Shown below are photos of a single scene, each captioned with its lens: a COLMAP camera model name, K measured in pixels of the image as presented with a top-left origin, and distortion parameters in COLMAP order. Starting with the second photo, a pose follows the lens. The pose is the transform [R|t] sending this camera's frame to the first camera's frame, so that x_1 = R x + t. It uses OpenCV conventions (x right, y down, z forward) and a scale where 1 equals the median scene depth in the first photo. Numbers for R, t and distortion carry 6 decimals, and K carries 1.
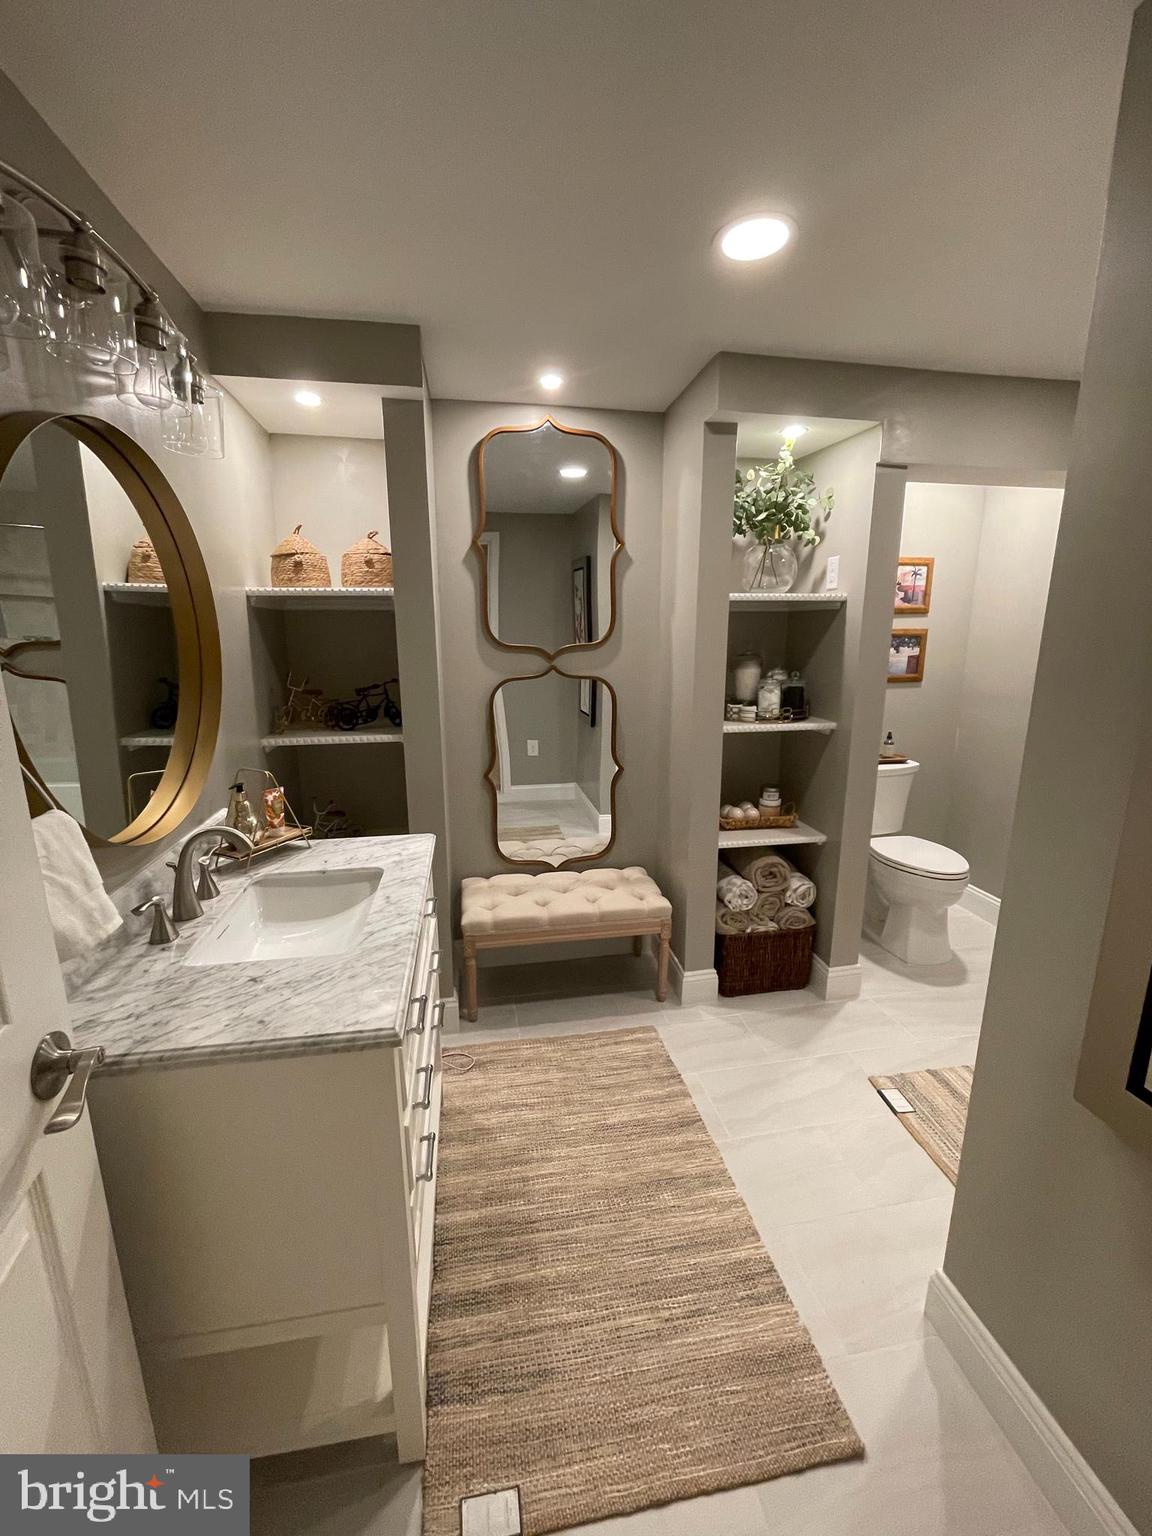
lens RADIAL K [[611.3, 0, 571.6], [0, 611.3, 768.3], [0, 0, 1]] dist [0.001876, -0.003482]
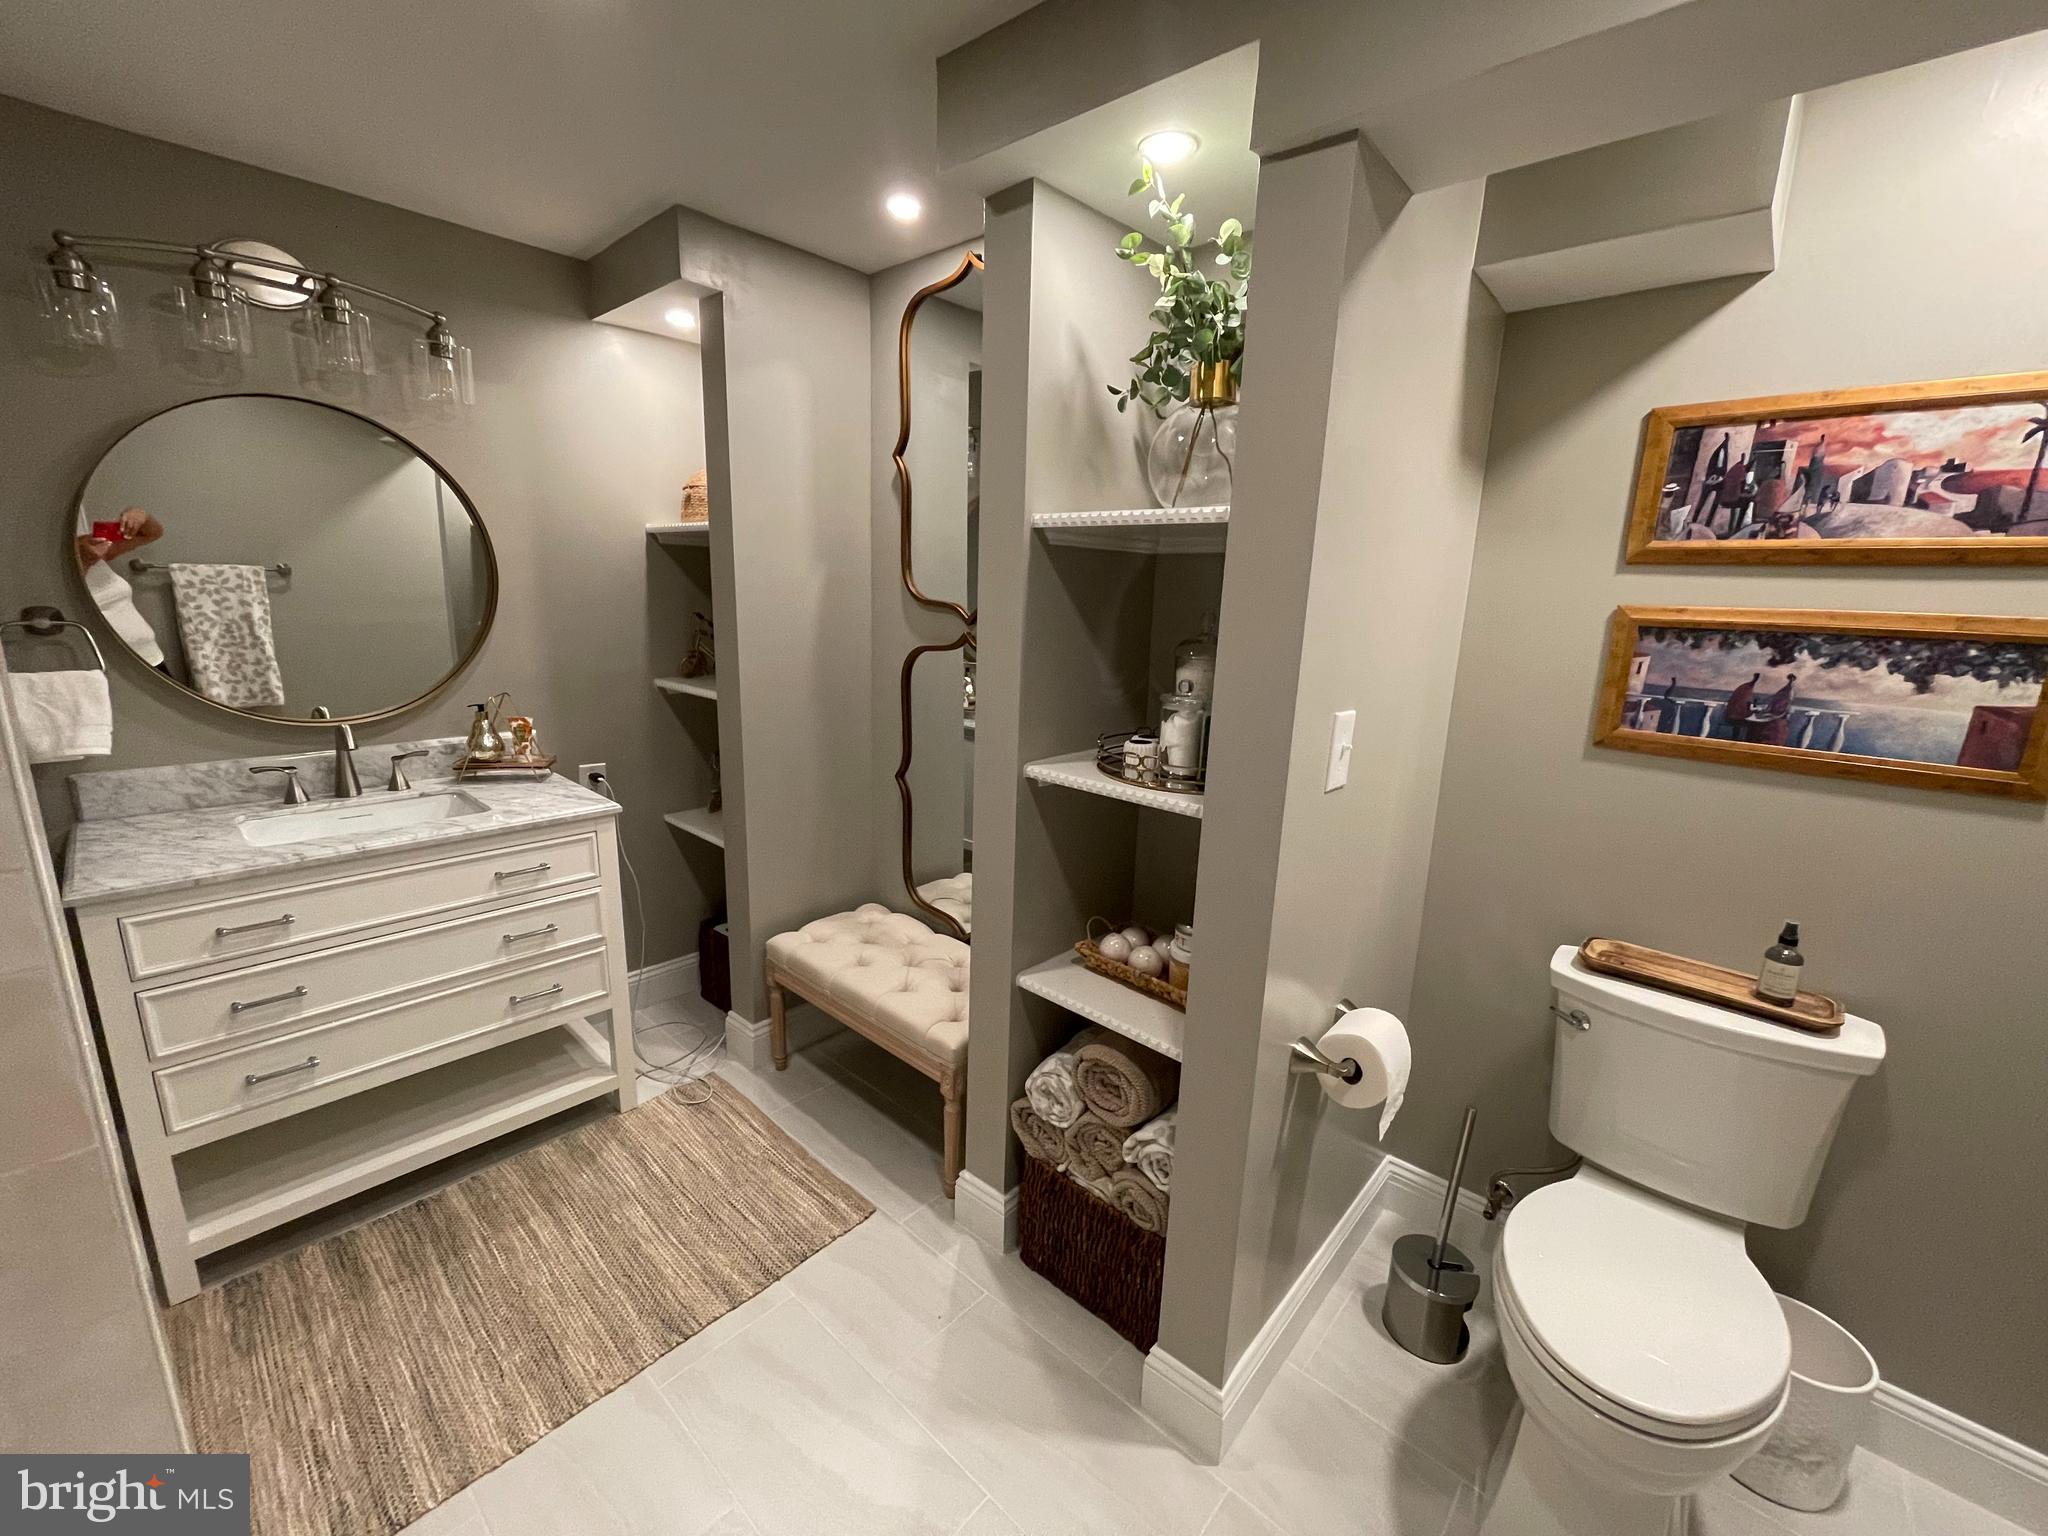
lens RADIAL K [[819.7, 0, 1022.5], [0, 819.7, 772.9], [0, 0, 1]] dist [0.003523, -0.002627]
pose [[0.618783, 0.204226, -0.758551, 0.586808], [-0.208013, 0.973745, 0.092477, -0.094304], [0.757521, 0.100565, 0.645018, 0.398820]]
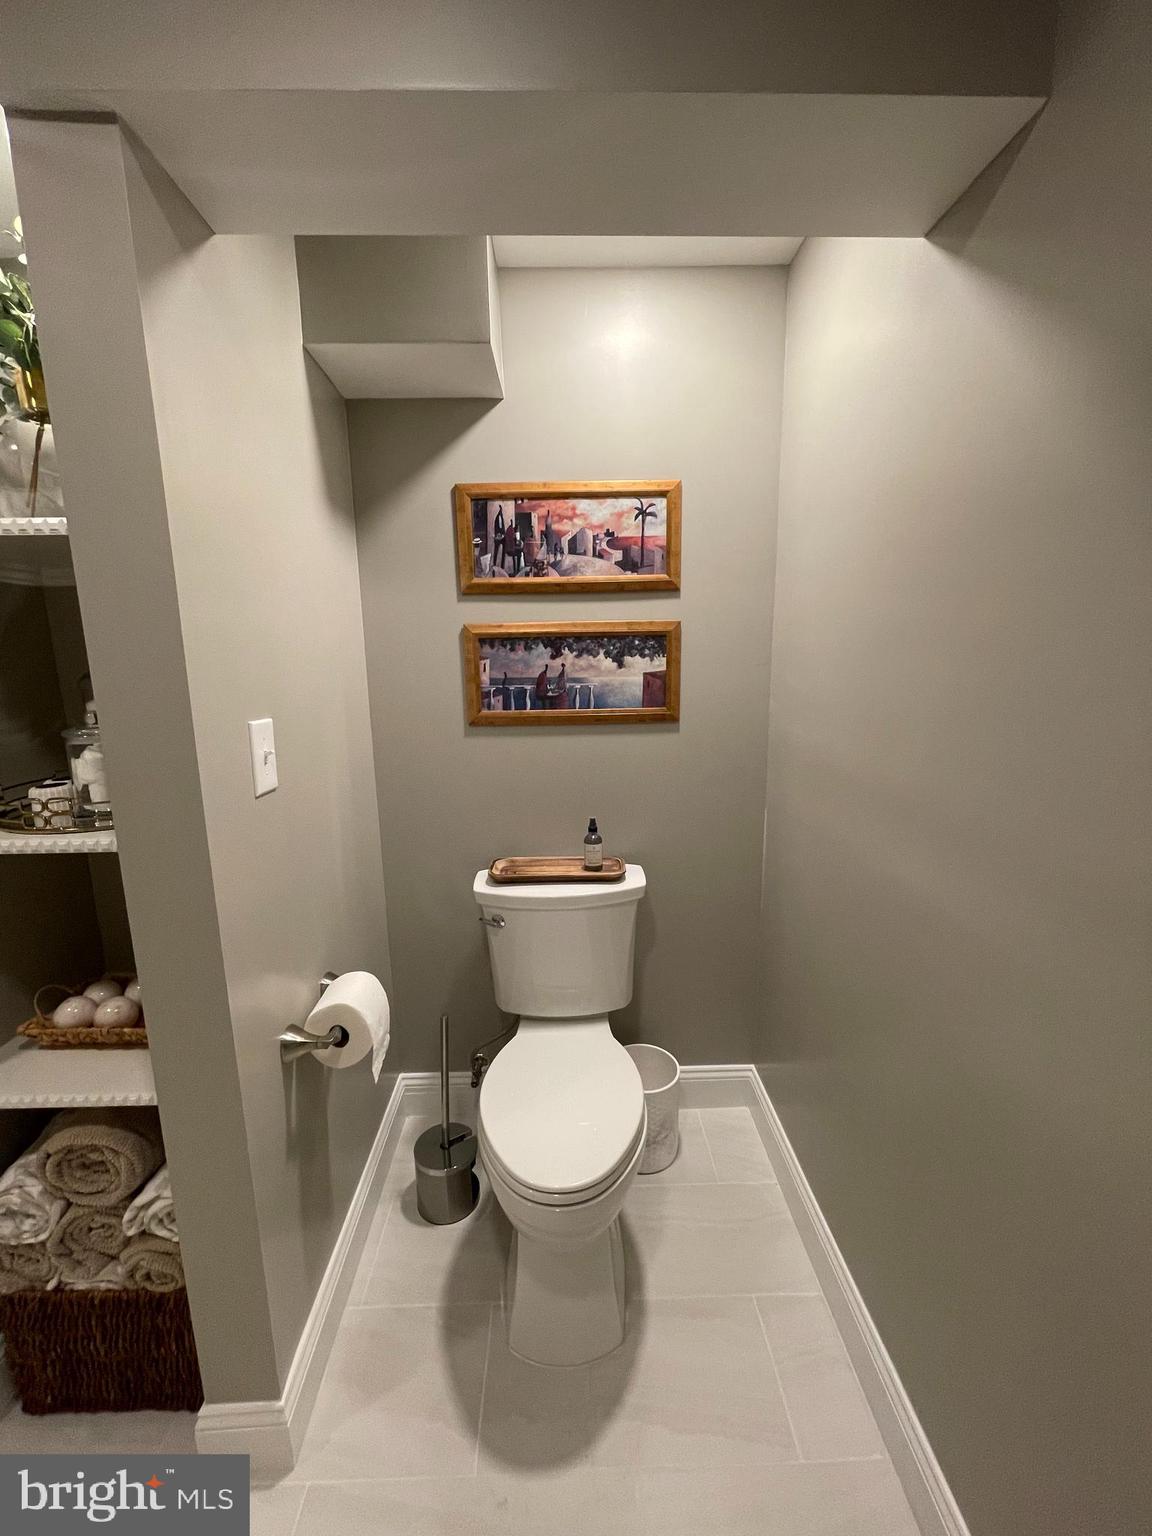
lens RADIAL K [[614.7, 0, 582.5], [0, 614.7, 774.9], [0, 0, 1]] dist [0.003523, -0.002627]
pose [[0.991065, 0.026050, -0.130813, 0.583828], [-0.028116, 0.999507, -0.013965, -0.090173], [0.130384, 0.017518, 0.991309, 0.484749]]
